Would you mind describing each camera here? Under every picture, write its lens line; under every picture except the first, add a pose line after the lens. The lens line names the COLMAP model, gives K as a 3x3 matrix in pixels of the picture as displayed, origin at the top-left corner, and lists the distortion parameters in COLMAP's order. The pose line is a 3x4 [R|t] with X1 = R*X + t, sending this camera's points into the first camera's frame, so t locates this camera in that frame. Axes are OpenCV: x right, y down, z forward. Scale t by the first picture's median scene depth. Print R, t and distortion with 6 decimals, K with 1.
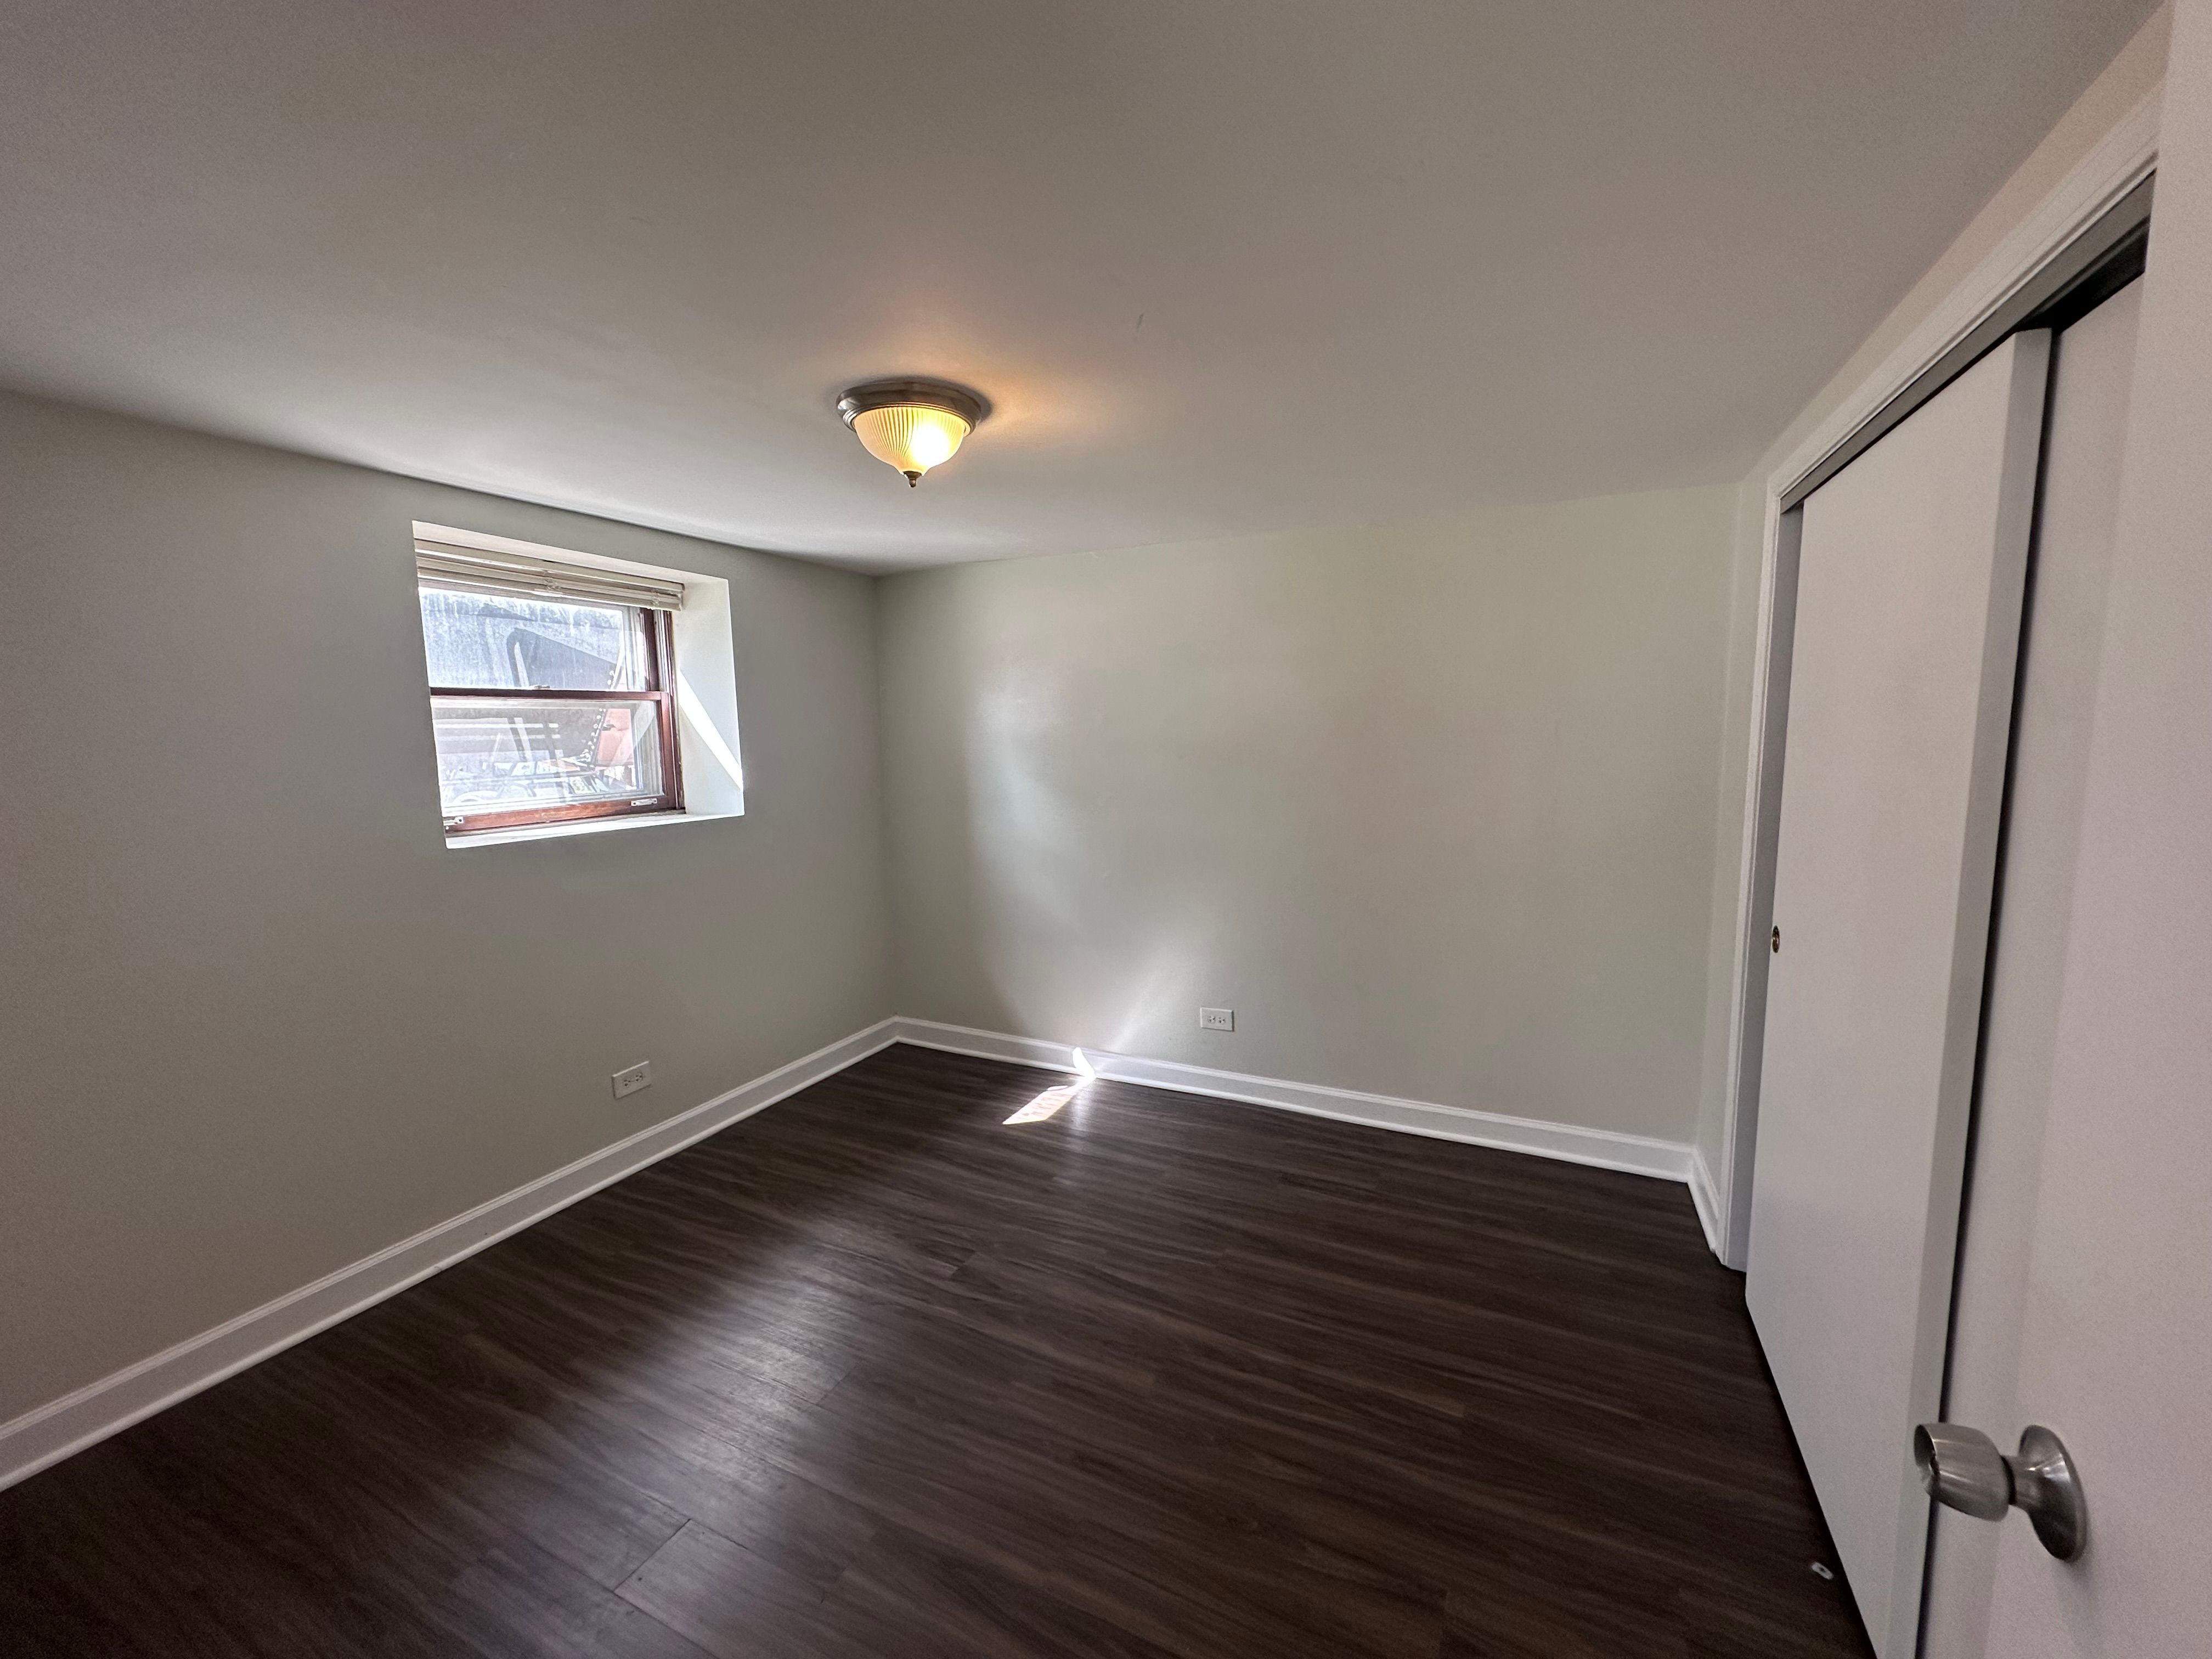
lens RADIAL K [[882.2, 0, 1106.0], [0, 882.2, 829.5], [0, 0, 1]] dist [-0.002248, -0.000205]
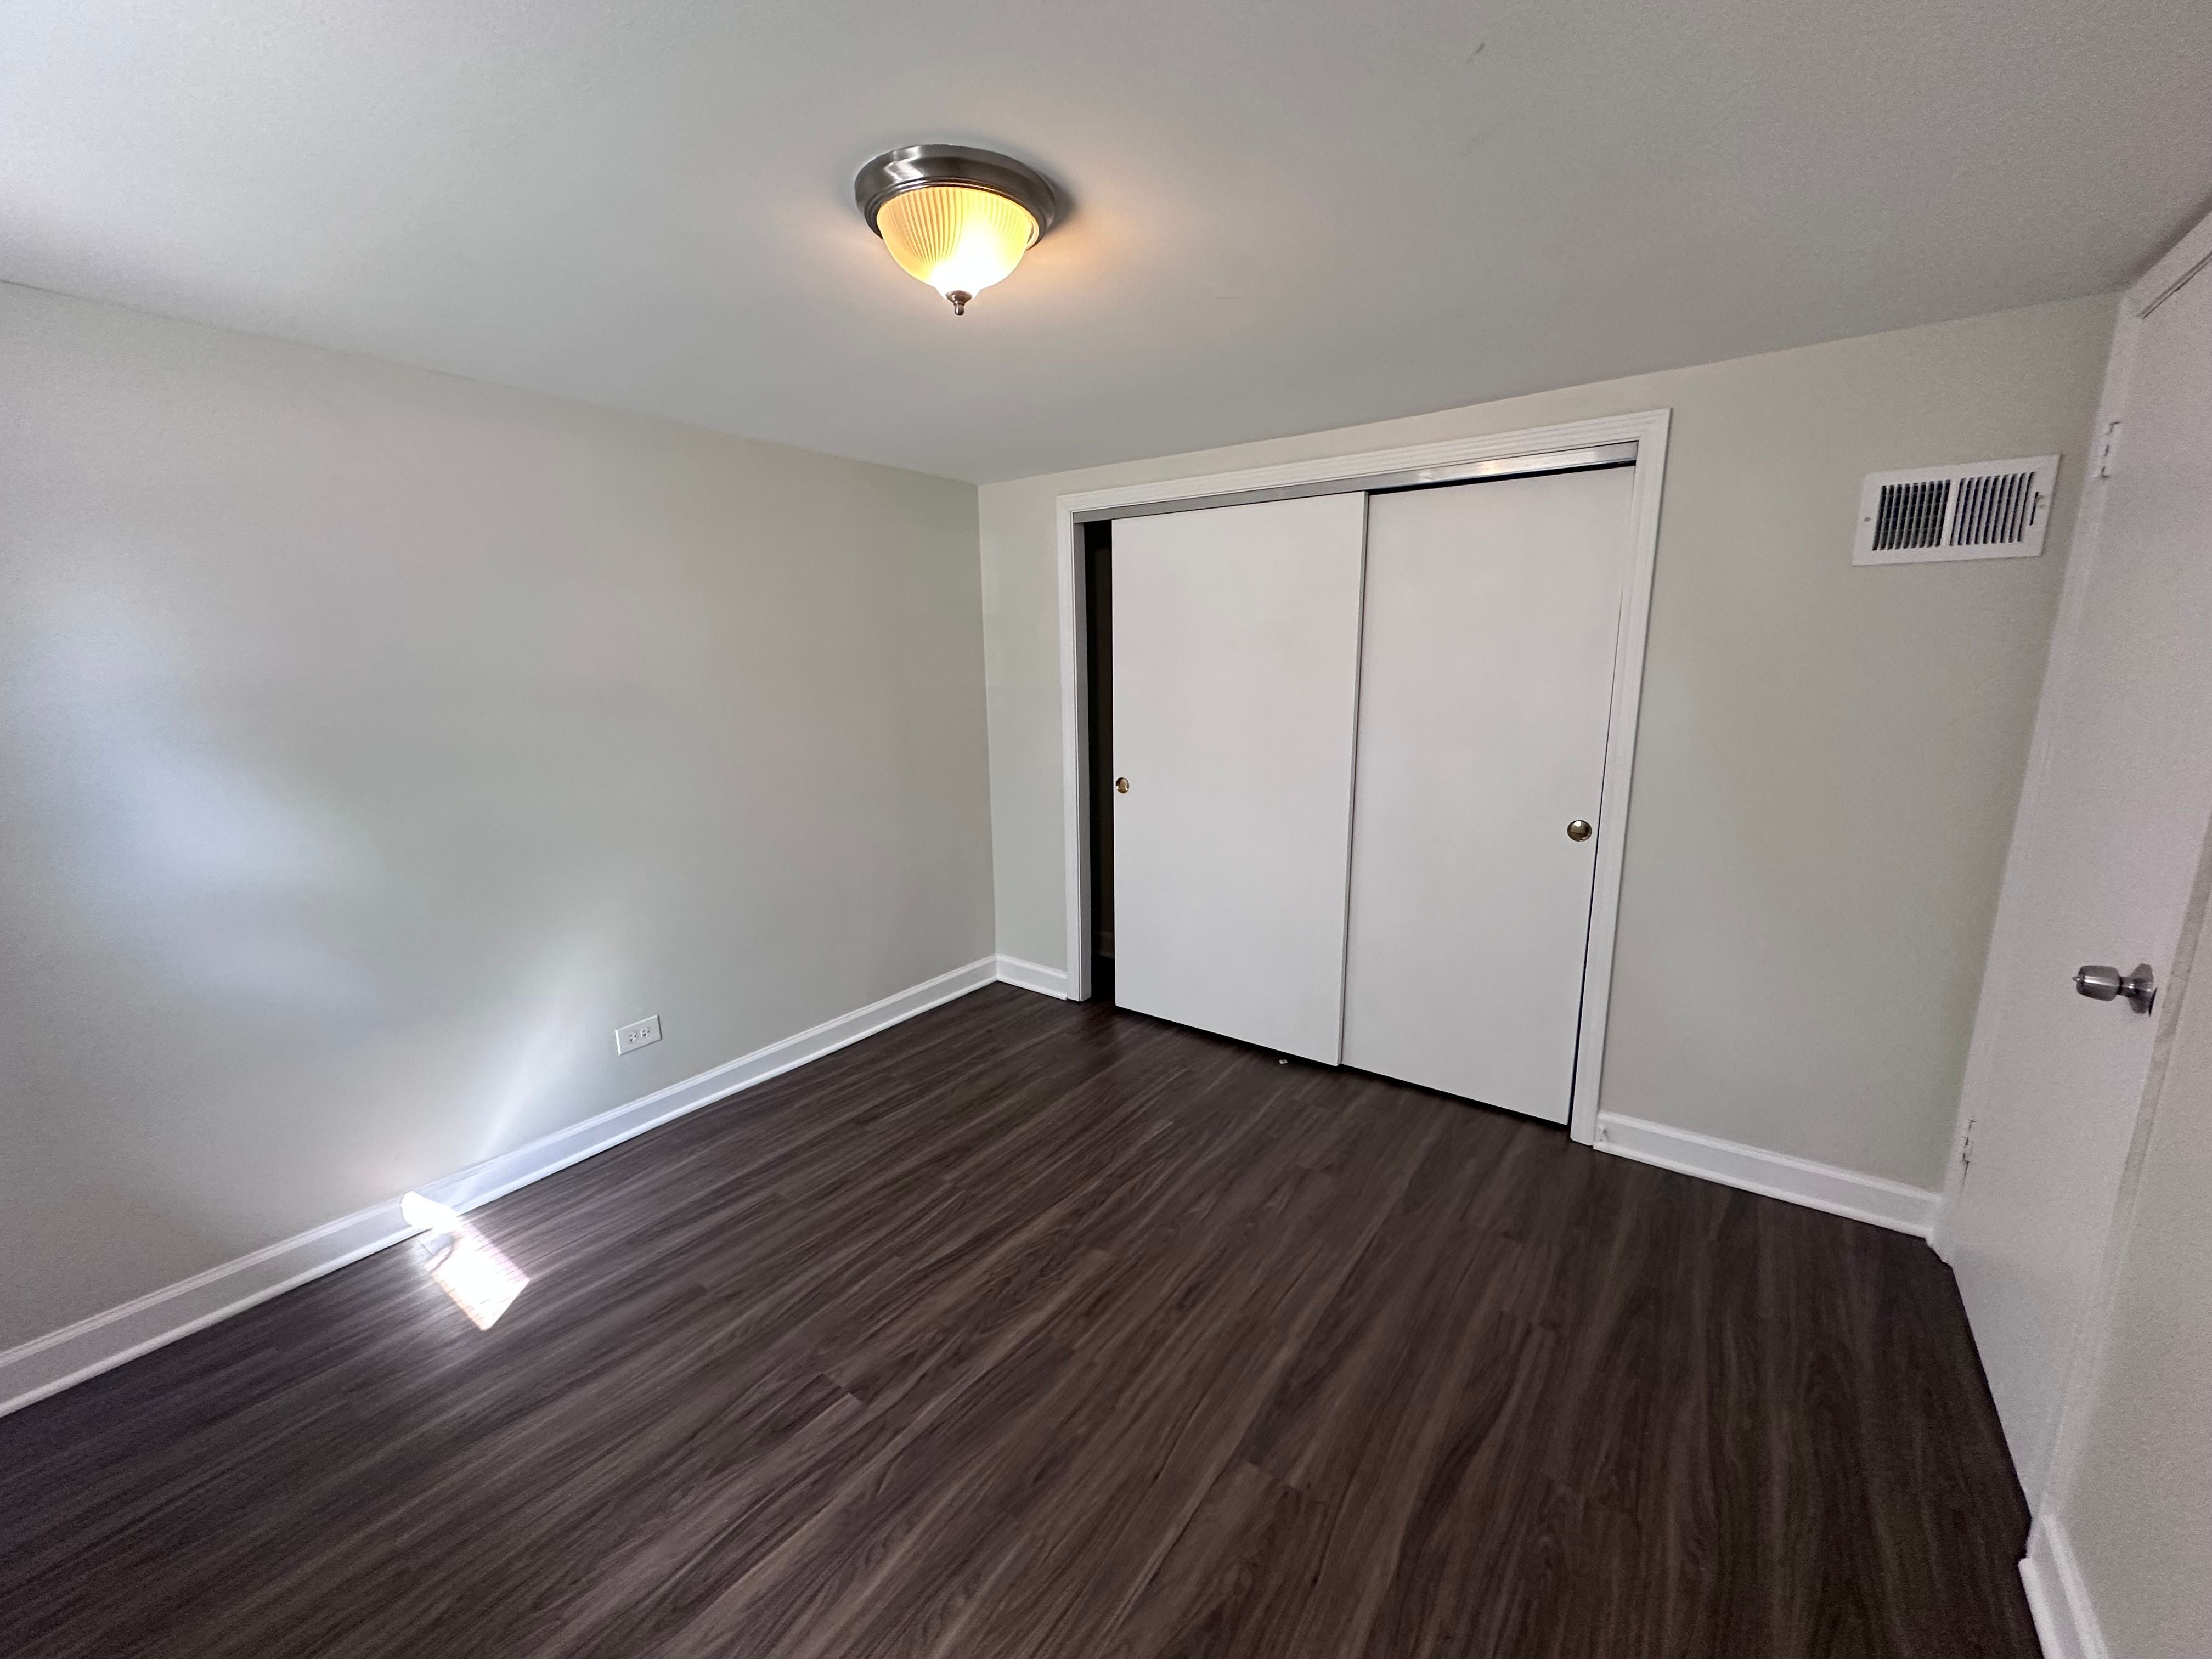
lens RADIAL K [[882.2, 0, 1106.0], [0, 882.2, 829.5], [0, 0, 1]] dist [-0.002248, -0.000205]
pose [[0.173812, -0.177143, 0.968716, -0.689433], [0.124397, 0.979758, 0.156842, -0.045462], [-0.976890, 0.093244, 0.192329, 0.553381]]
